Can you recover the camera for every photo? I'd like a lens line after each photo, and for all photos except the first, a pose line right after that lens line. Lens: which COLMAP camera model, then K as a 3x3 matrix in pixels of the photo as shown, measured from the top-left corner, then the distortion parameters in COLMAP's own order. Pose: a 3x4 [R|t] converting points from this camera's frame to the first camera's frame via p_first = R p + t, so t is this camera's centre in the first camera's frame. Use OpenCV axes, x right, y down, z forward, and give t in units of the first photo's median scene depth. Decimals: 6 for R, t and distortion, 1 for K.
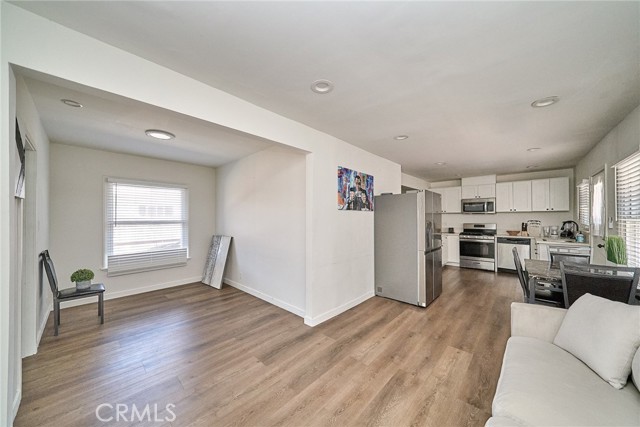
lens RADIAL K [[222.7, 0, 323.9], [0, 222.7, 211.9], [0, 0, 1]] dist [0.004856, -0.000371]
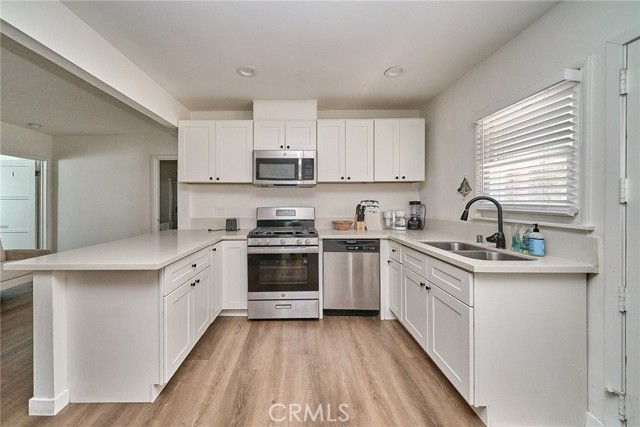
lens RADIAL K [[222.7, 0, 295.8], [0, 222.7, 202.7], [0, 0, 1]] dist [0.004856, -0.000371]
pose [[0.735521, -0.004367, 0.677488, 0.464943], [-0.014075, 0.999665, 0.021724, 0.036524], [-0.677356, -0.025514, 0.735213, 0.753096]]
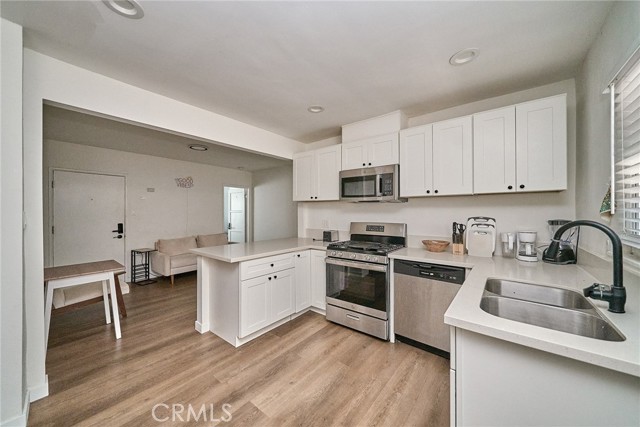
lens RADIAL K [[222.7, 0, 321.4], [0, 222.7, 211.7], [0, 0, 1]] dist [0.004856, -0.000371]
pose [[0.995129, -0.002404, 0.098552, 0.627248], [-0.000157, 0.999662, 0.025979, 0.018404], [-0.098581, -0.025868, 0.994793, 0.640003]]
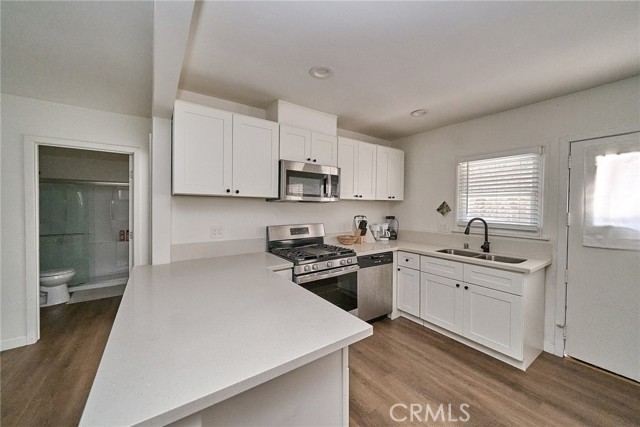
lens RADIAL K [[222.7, 0, 309.2], [0, 222.7, 211.6], [0, 0, 1]] dist [0.004856, -0.000371]
pose [[0.249704, -0.015629, 0.968196, 0.343578], [-0.027230, 0.999361, 0.023155, 0.018197], [-0.967939, -0.032146, 0.249119, 1.022585]]
